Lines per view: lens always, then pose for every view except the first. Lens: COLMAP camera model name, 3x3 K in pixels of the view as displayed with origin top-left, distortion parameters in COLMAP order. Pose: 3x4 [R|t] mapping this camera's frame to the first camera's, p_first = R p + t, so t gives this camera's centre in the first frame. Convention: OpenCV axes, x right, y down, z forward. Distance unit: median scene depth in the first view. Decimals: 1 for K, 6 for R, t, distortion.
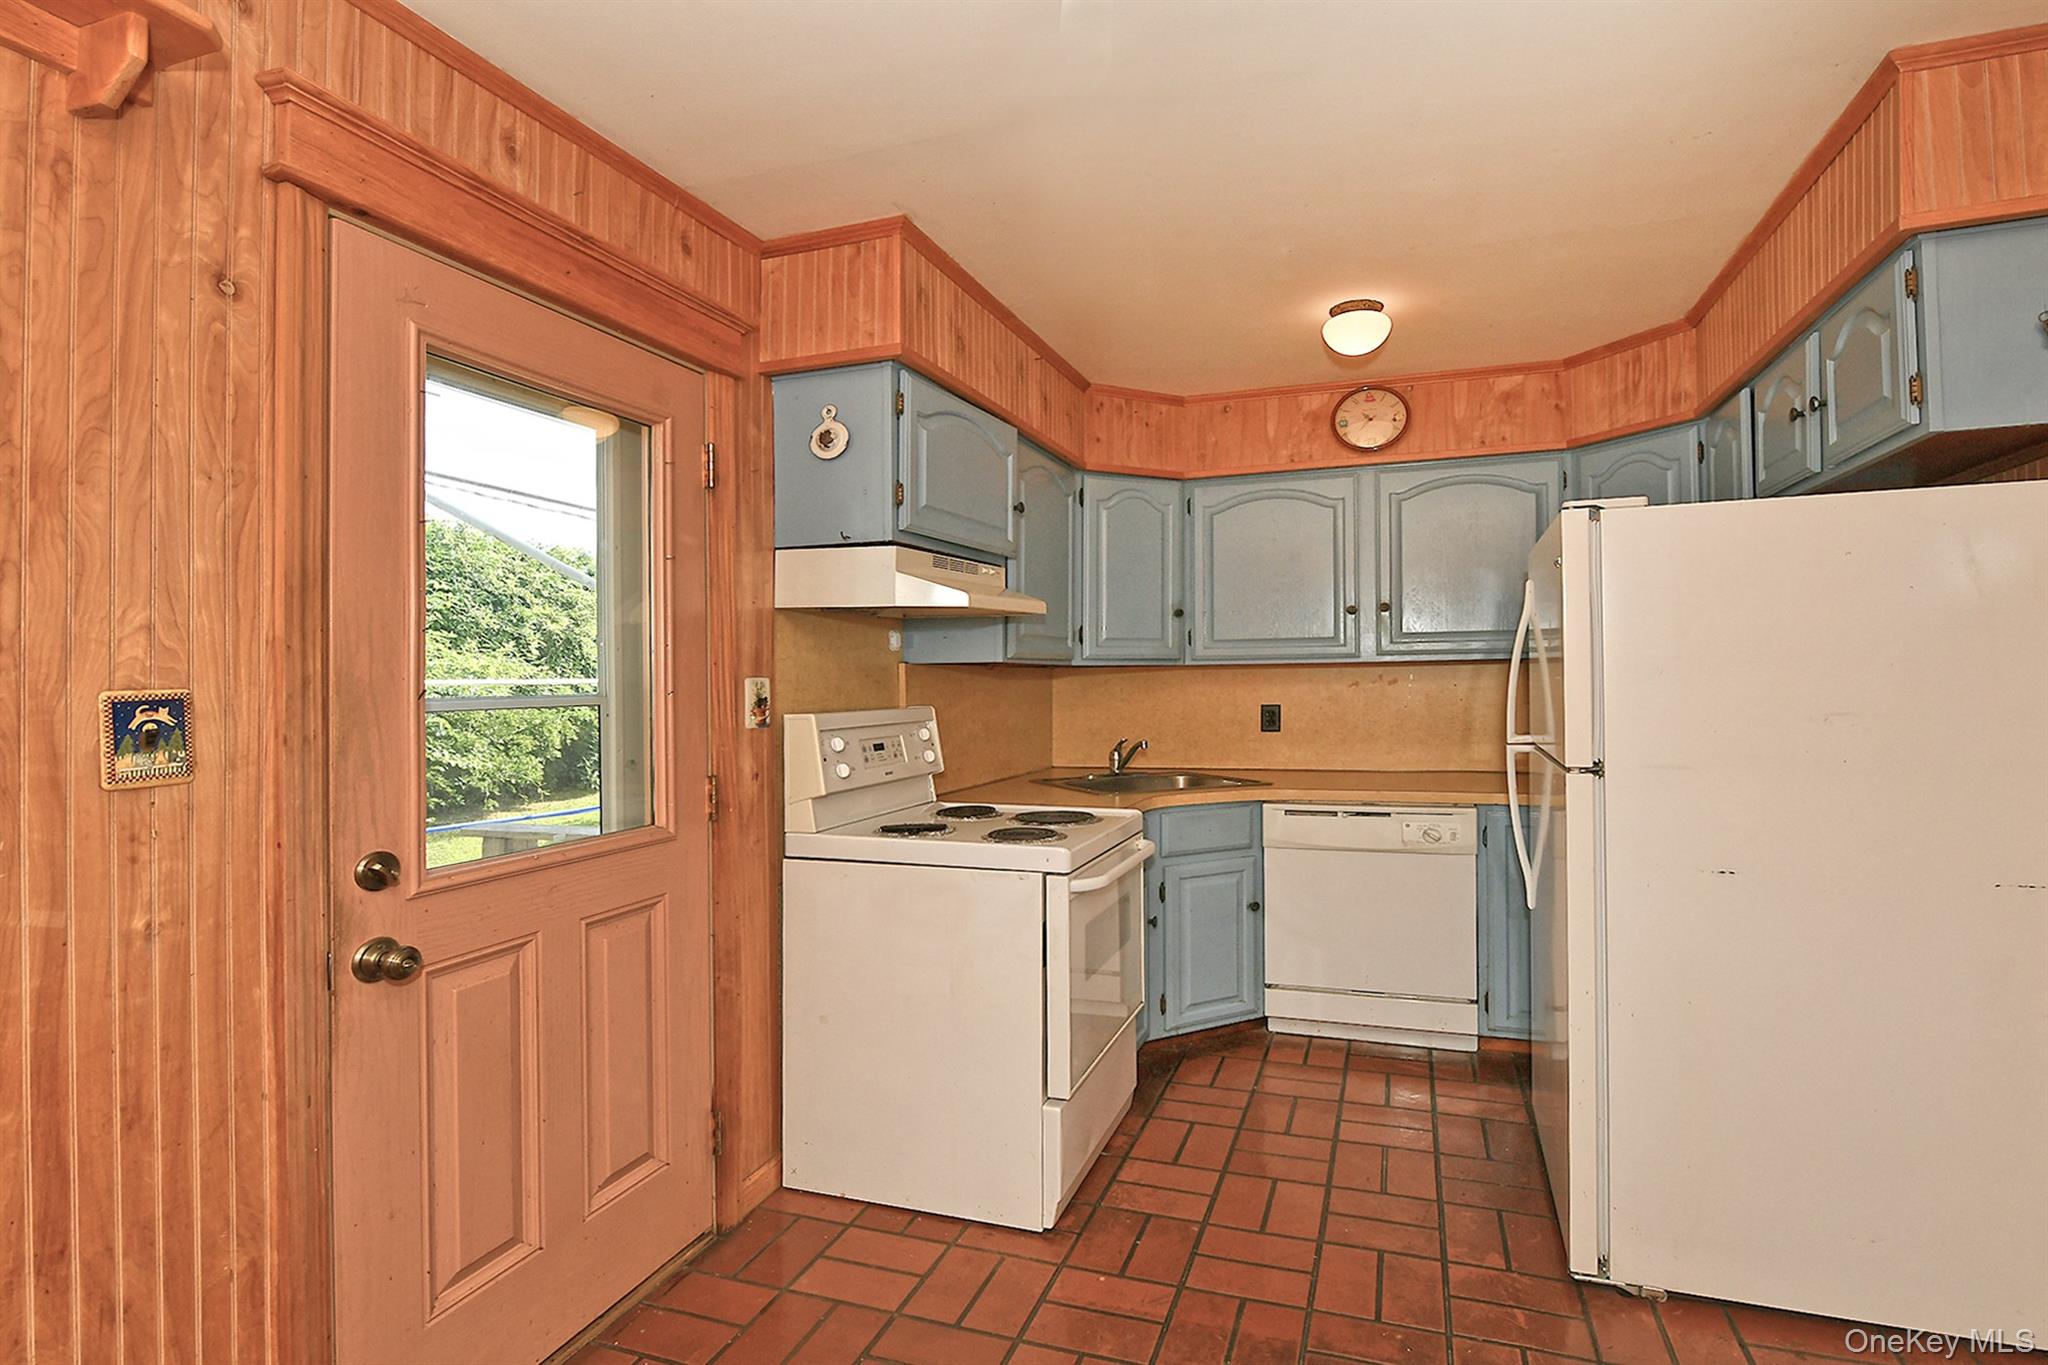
lens RADIAL K [[1060.1, 0, 1024.0], [0, 1060.1, 682.5], [0, 0, 1]] dist [-0.001178, -0.000028]
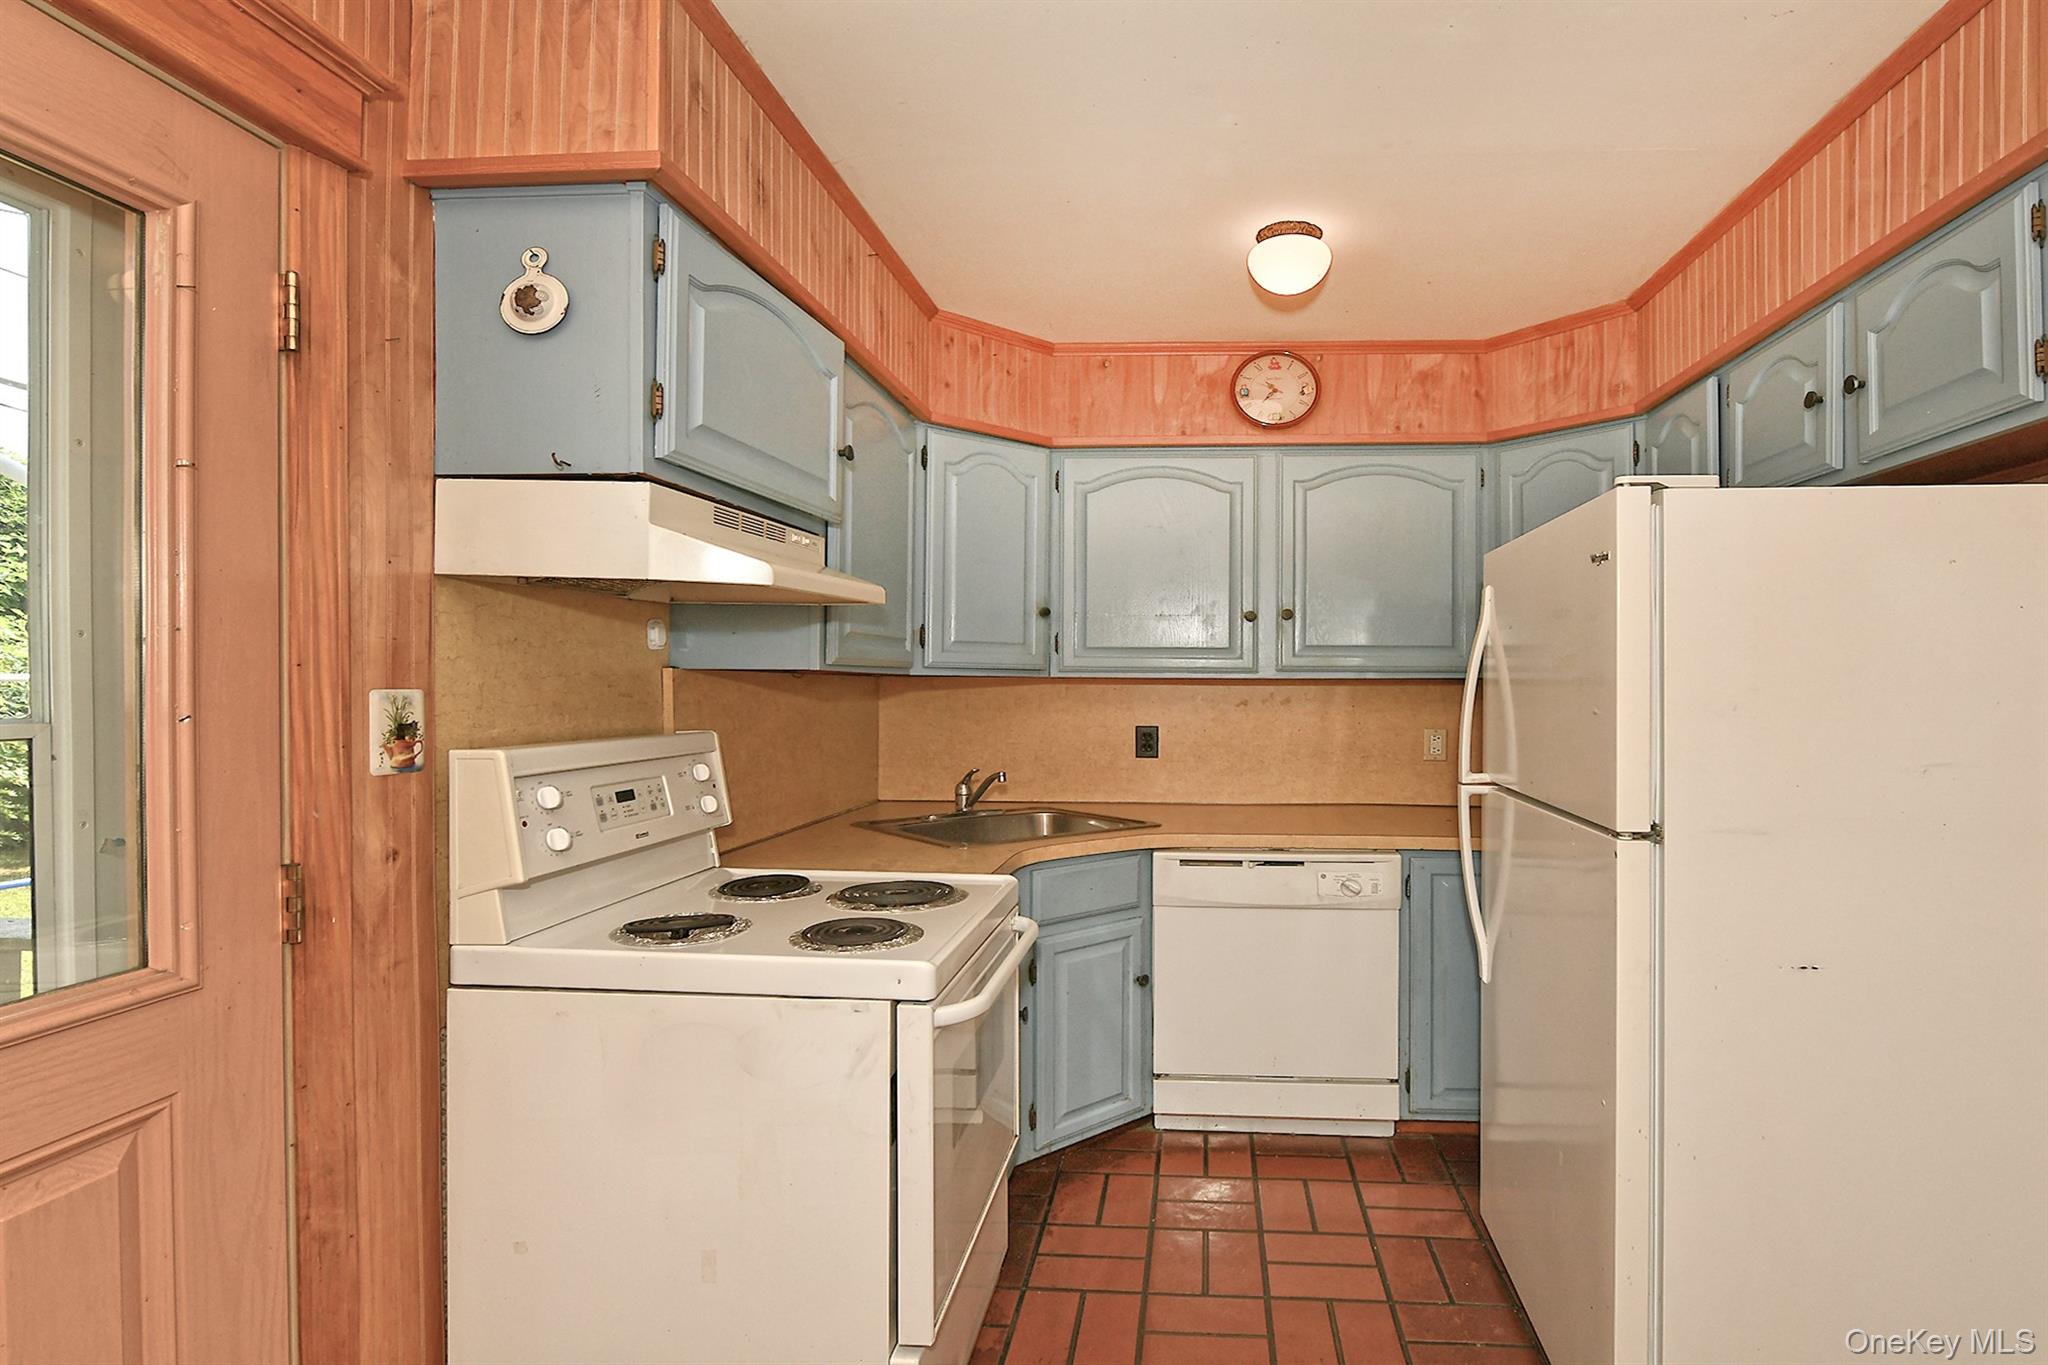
lens RADIAL K [[1069.5, 0, 1144.5], [0, 1069.5, 725.6], [0, 0, 1]] dist [-0.011716, -0.000469]
pose [[0.958403, 0.007901, 0.285310, -0.017255], [-0.017793, 0.999326, 0.032095, -0.009655], [-0.284864, -0.035836, 0.957898, 0.275335]]
